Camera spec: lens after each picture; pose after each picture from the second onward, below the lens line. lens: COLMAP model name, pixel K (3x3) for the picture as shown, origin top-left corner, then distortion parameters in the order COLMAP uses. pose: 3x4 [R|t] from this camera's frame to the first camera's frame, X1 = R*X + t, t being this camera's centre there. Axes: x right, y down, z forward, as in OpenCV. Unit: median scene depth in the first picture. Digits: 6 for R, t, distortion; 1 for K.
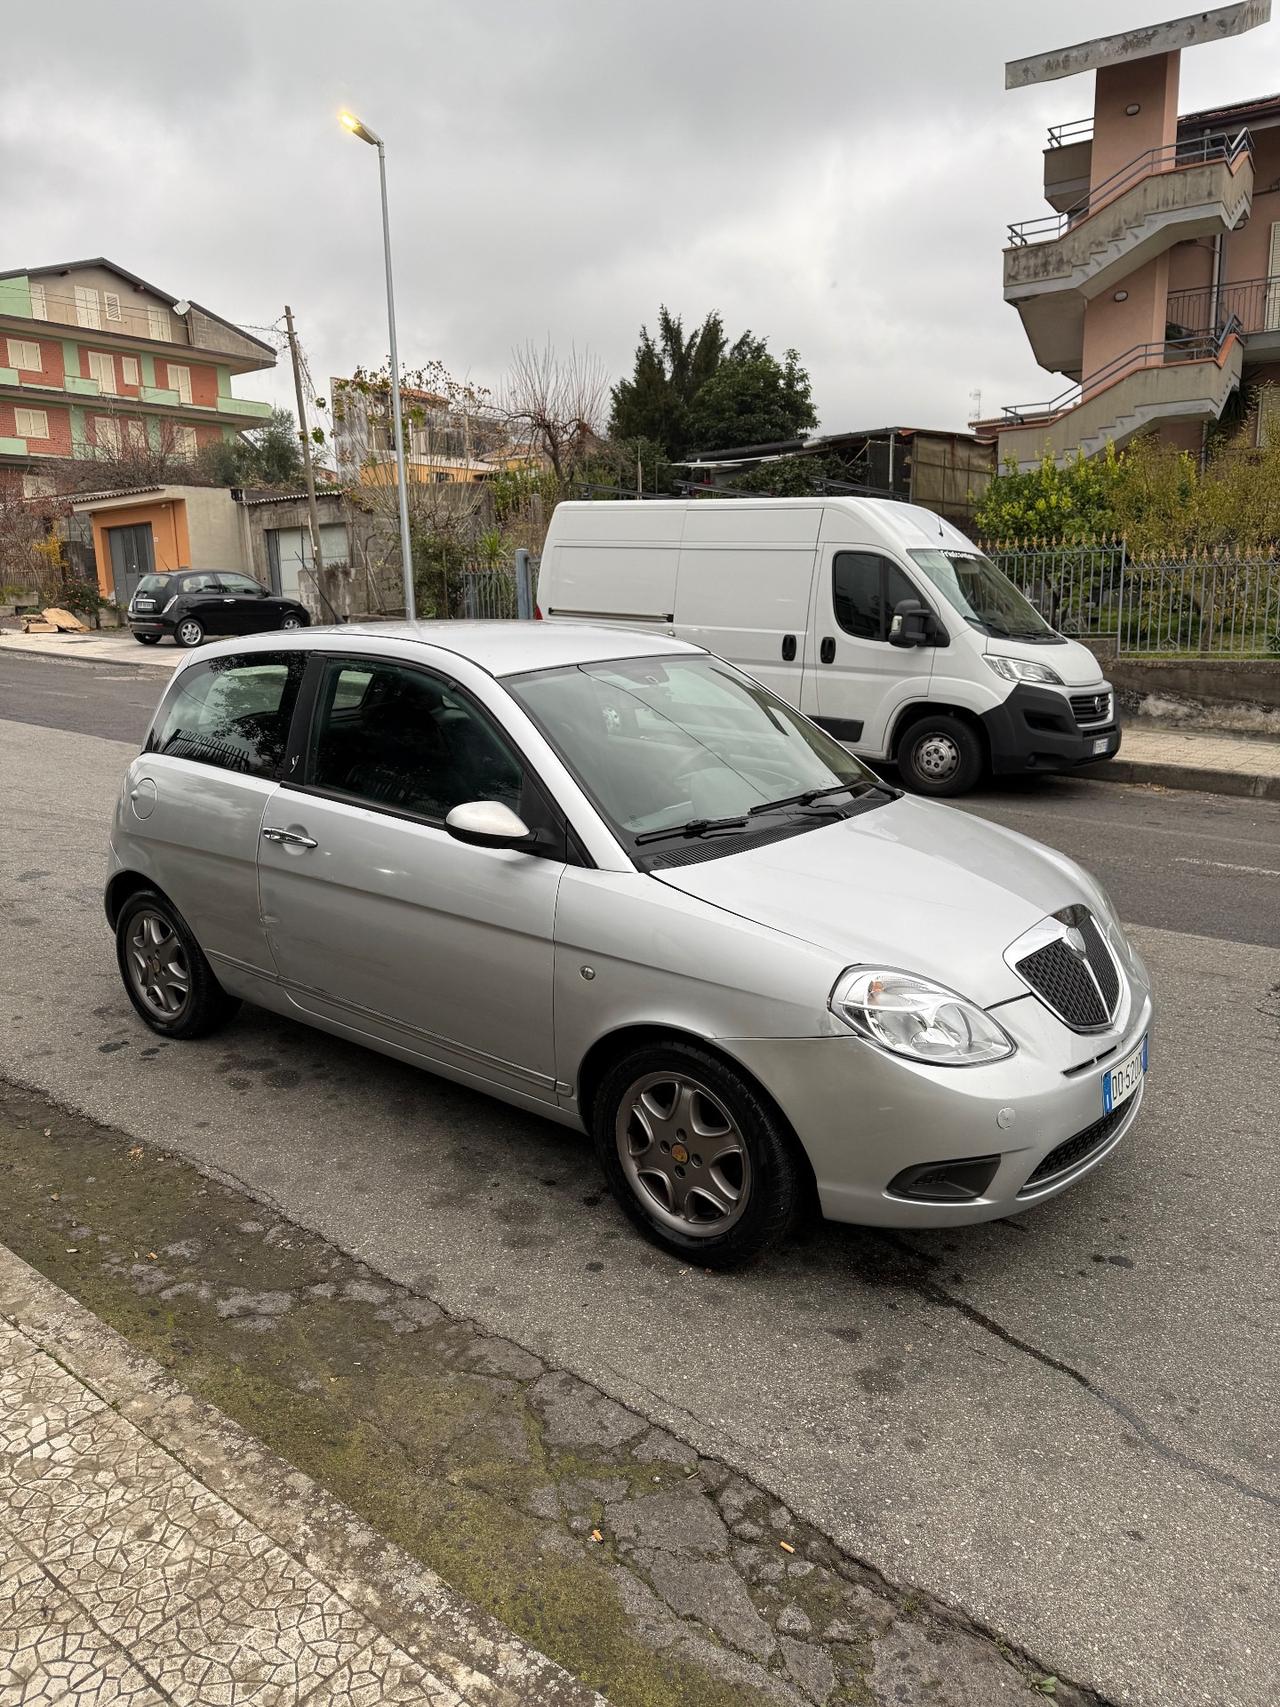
lens RADIAL K [[1198.7, 0, 635.8], [0, 1198.7, 858.8], [0, 0, 1]] dist [0.028934, -0.035664]
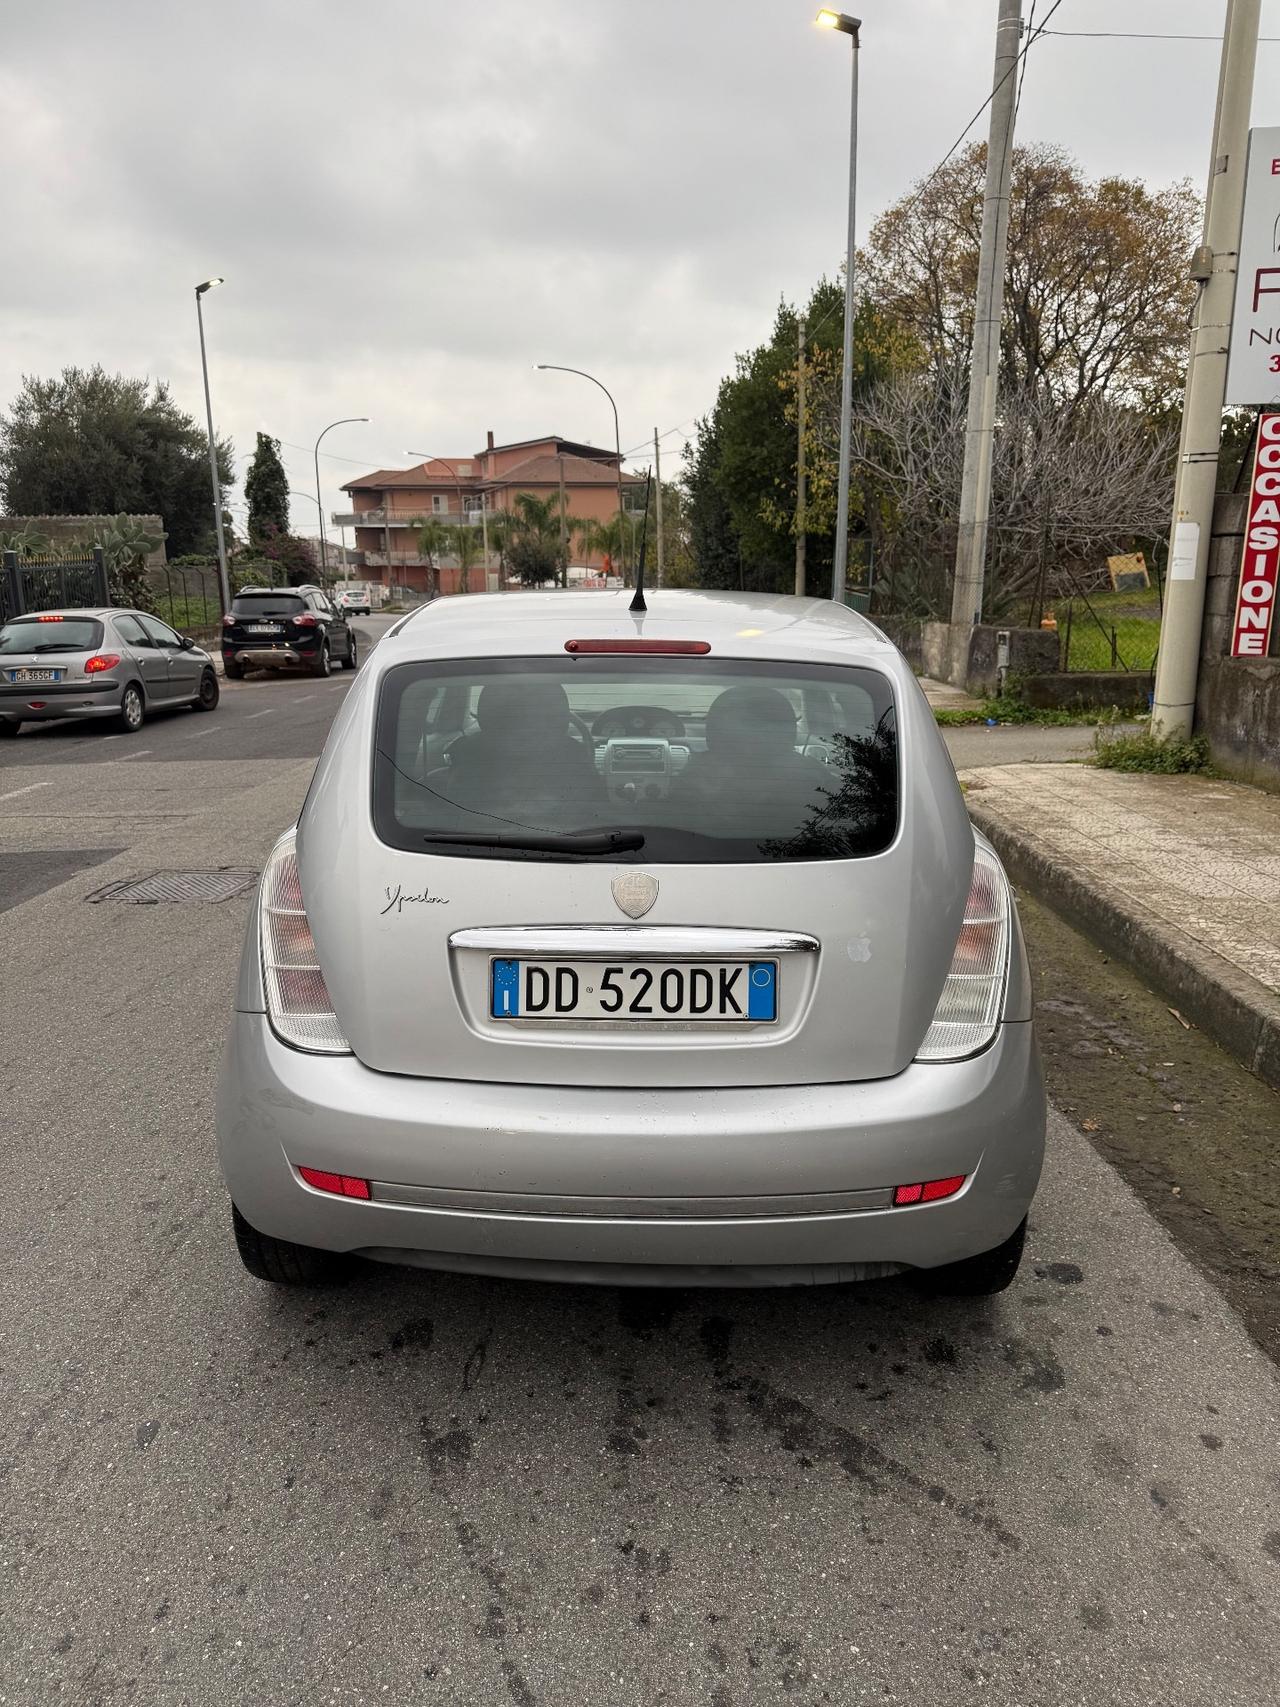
lens RADIAL K [[1200.8, 0, 627.2], [0, 1200.8, 865.7], [0, 0, 1]] dist [0.040517, -0.050062]
pose [[-0.617847, -0.182298, 0.764875, -0.912823], [0.183948, 0.912250, 0.366011, -0.381426], [-0.764479, 0.366836, -0.530097, 1.768498]]
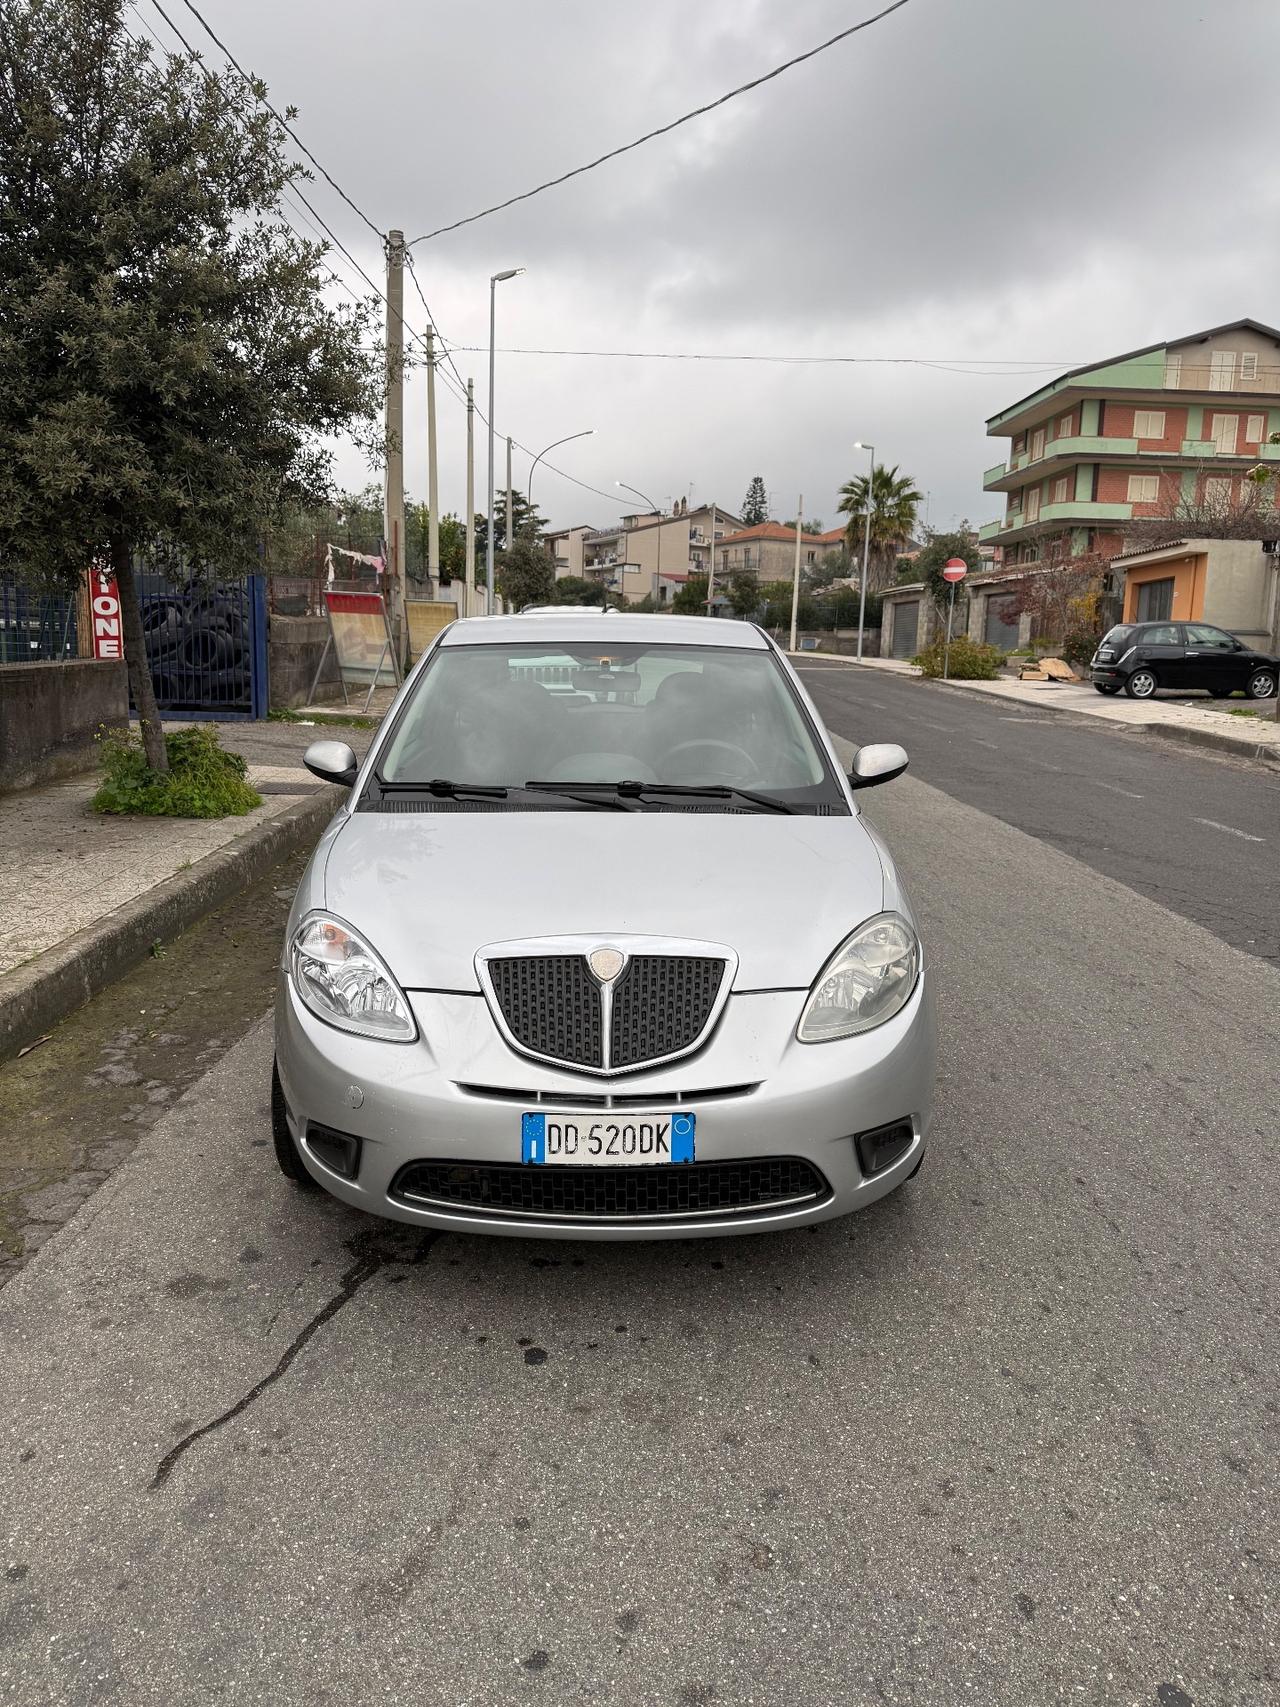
lens RADIAL K [[1198.7, 0, 636.8], [0, 1198.7, 864.5], [0, 0, 1]] dist [0.028934, -0.035664]
pose [[0.642031, 0.162587, -0.749240, 0.856972], [-0.196892, 0.979445, 0.043824, -0.034749], [0.740965, 0.119384, 0.660847, 0.403199]]
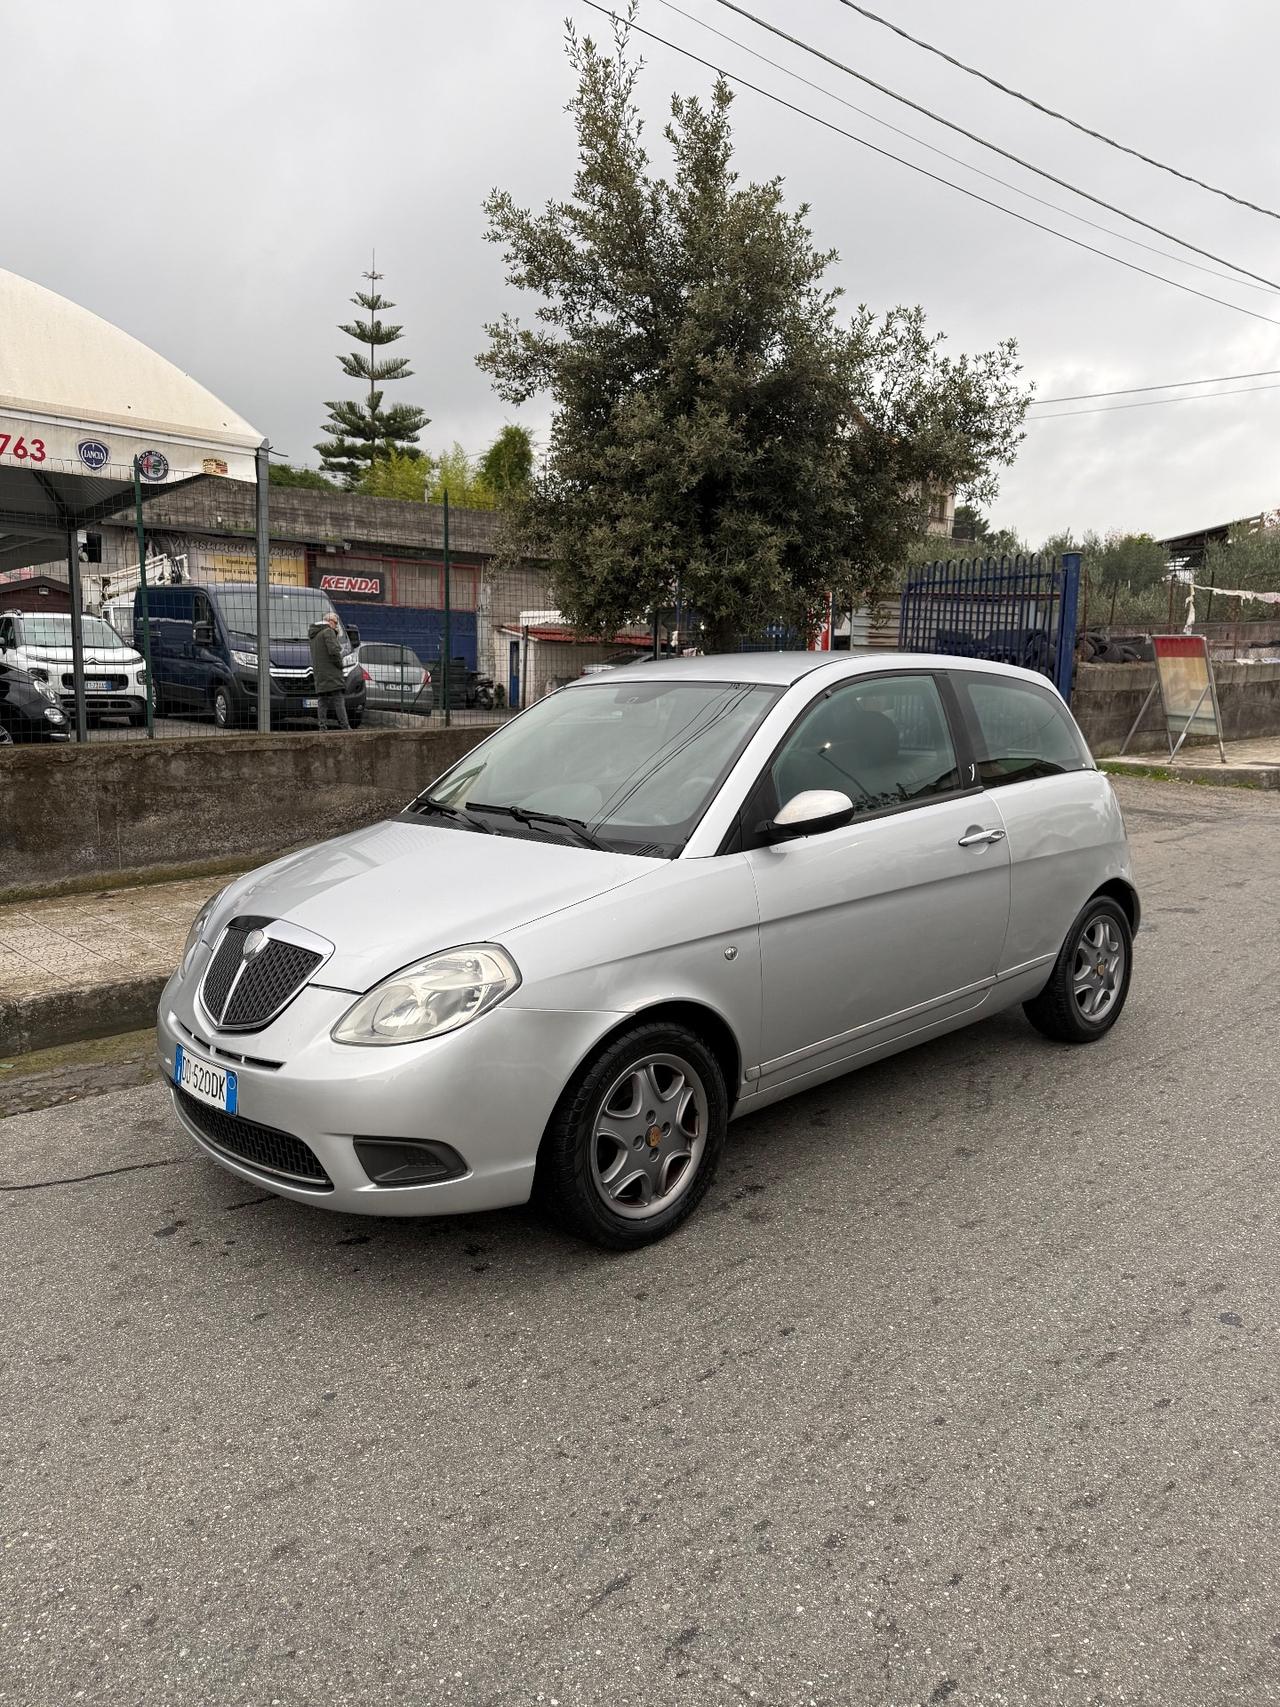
lens RADIAL K [[1198.7, 0, 634.9], [0, 1198.7, 868.2], [0, 0, 1]] dist [0.028934, -0.035664]
pose [[-0.147244, 0.163362, -0.975516, 1.123947], [-0.223592, 0.955239, 0.193715, -0.225348], [0.963497, 0.246641, -0.104127, 1.217079]]
